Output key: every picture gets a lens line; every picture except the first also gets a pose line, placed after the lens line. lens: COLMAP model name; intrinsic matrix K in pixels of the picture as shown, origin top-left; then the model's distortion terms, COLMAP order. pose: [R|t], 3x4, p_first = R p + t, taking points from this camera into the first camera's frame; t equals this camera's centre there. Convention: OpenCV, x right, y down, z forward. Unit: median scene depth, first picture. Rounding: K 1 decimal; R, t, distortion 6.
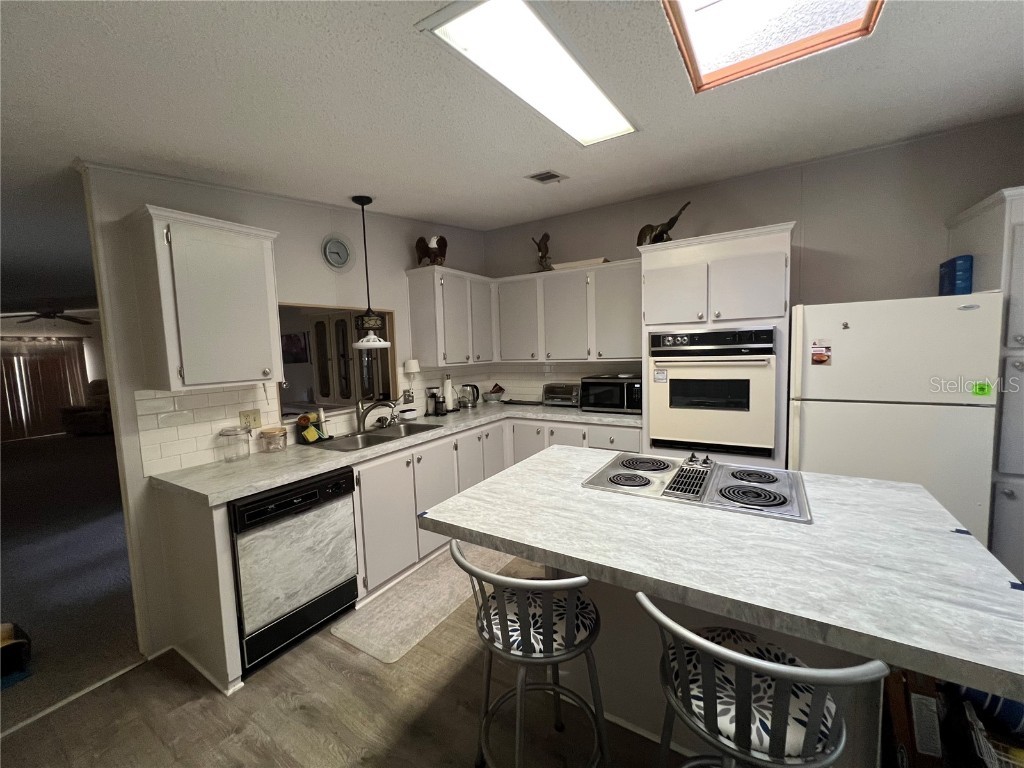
lens RADIAL K [[410.1, 0, 510.0], [0, 410.1, 383.5], [0, 0, 1]] dist [-0.000368, 0.000147]
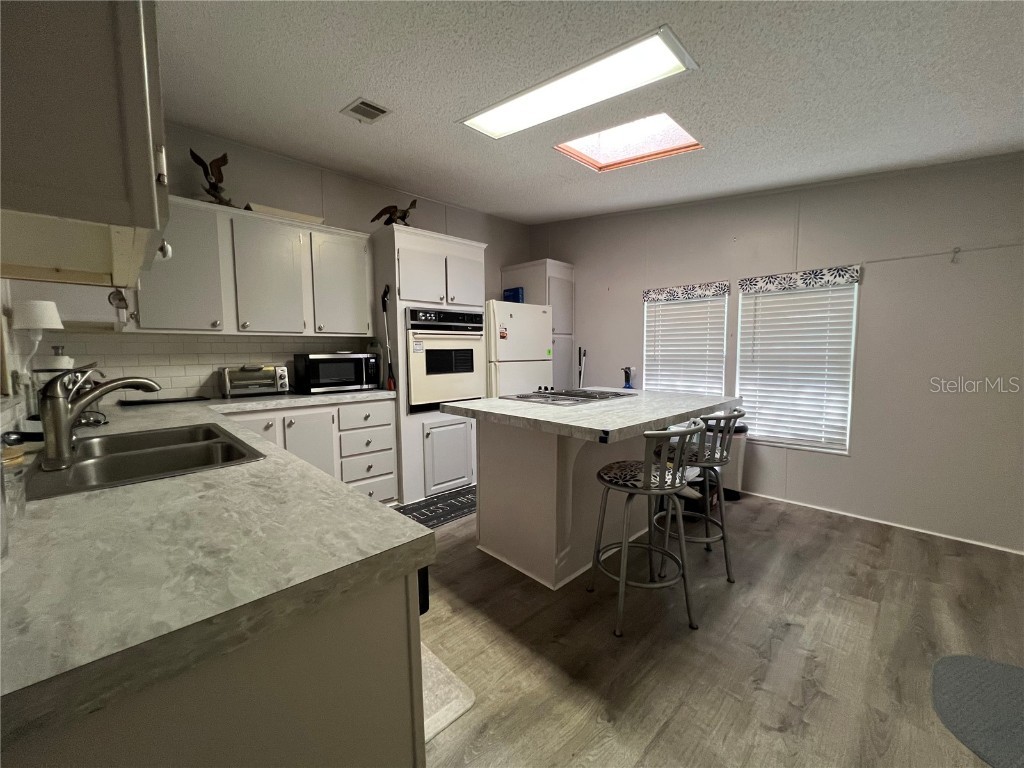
lens RADIAL K [[411.6, 0, 512.0], [0, 411.6, 384.0], [0, 0, 1]] dist [-0.001093, 0.000060]
pose [[0.235652, -0.042618, 0.970903, -0.668579], [0.088957, 0.995790, 0.022119, 0.080672], [-0.967758, 0.081156, 0.238451, 0.501582]]
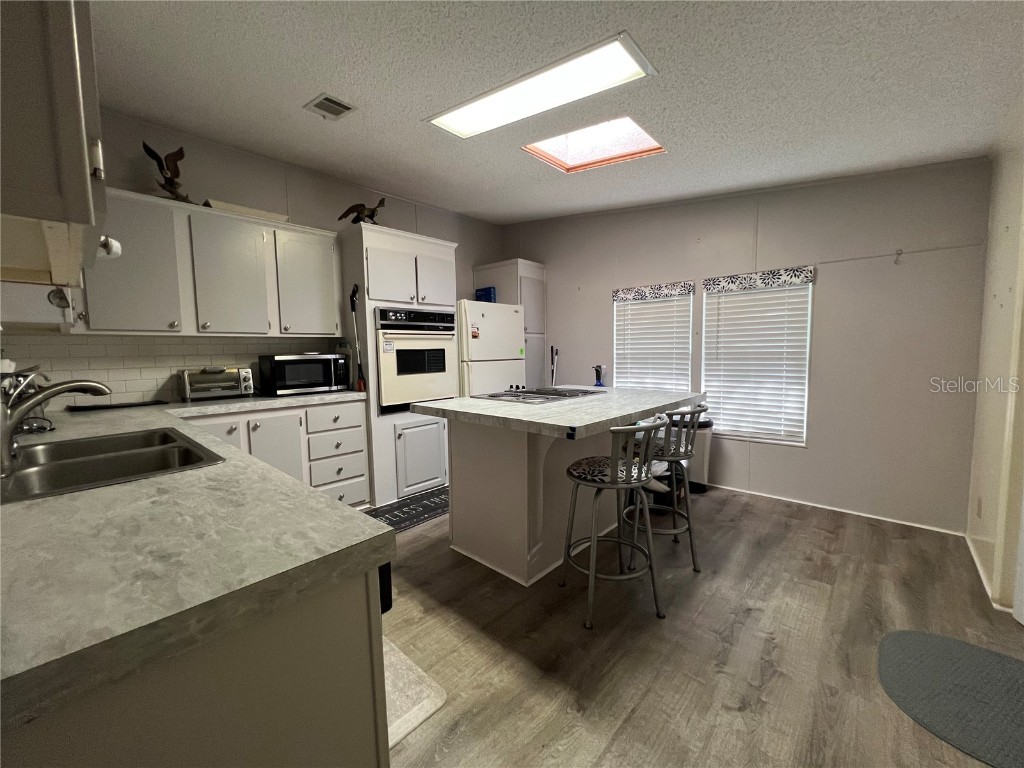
lens RADIAL K [[411.6, 0, 512.0], [0, 411.6, 384.0], [0, 0, 1]] dist [-0.001093, 0.000060]
pose [[0.177862, -0.045622, 0.982997, -0.671039], [0.100673, 0.994527, 0.027941, 0.083569], [-0.978892, 0.093992, 0.181482, 0.490465]]
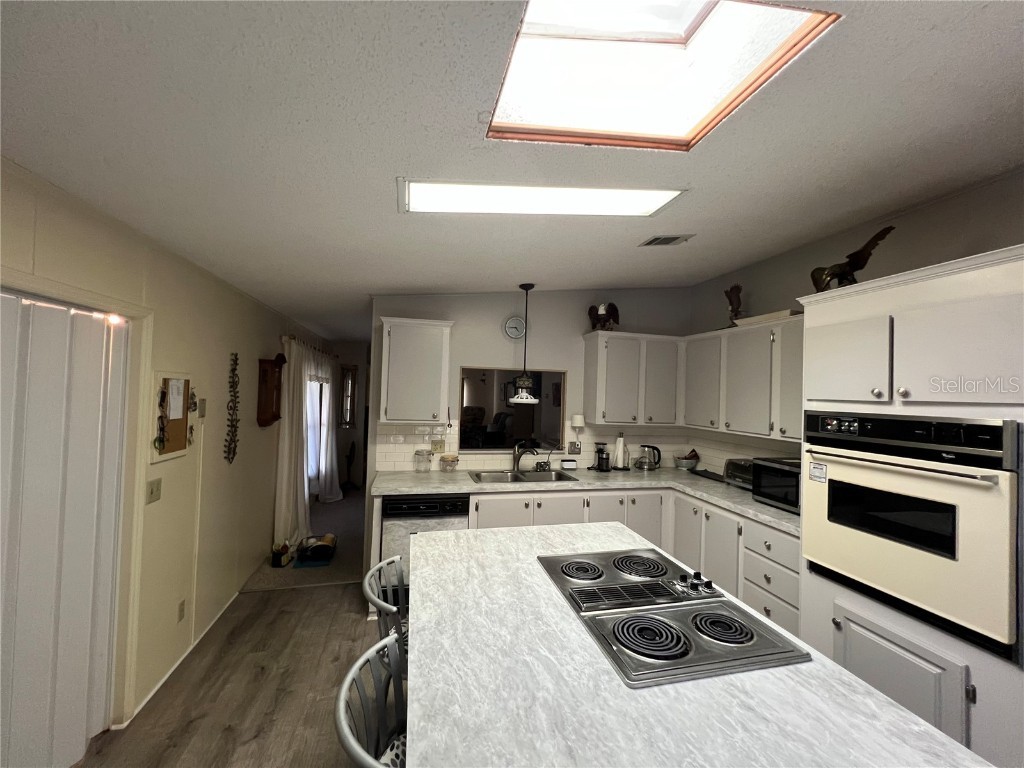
lens RADIAL K [[410.1, 0, 510.0], [0, 410.1, 383.5], [0, 0, 1]] dist [-0.000368, 0.000147]
pose [[0.709039, 0.041823, -0.703928, 0.488658], [-0.116610, 0.991450, -0.058550, -0.068392], [0.695461, 0.123599, 0.707854, 0.101341]]
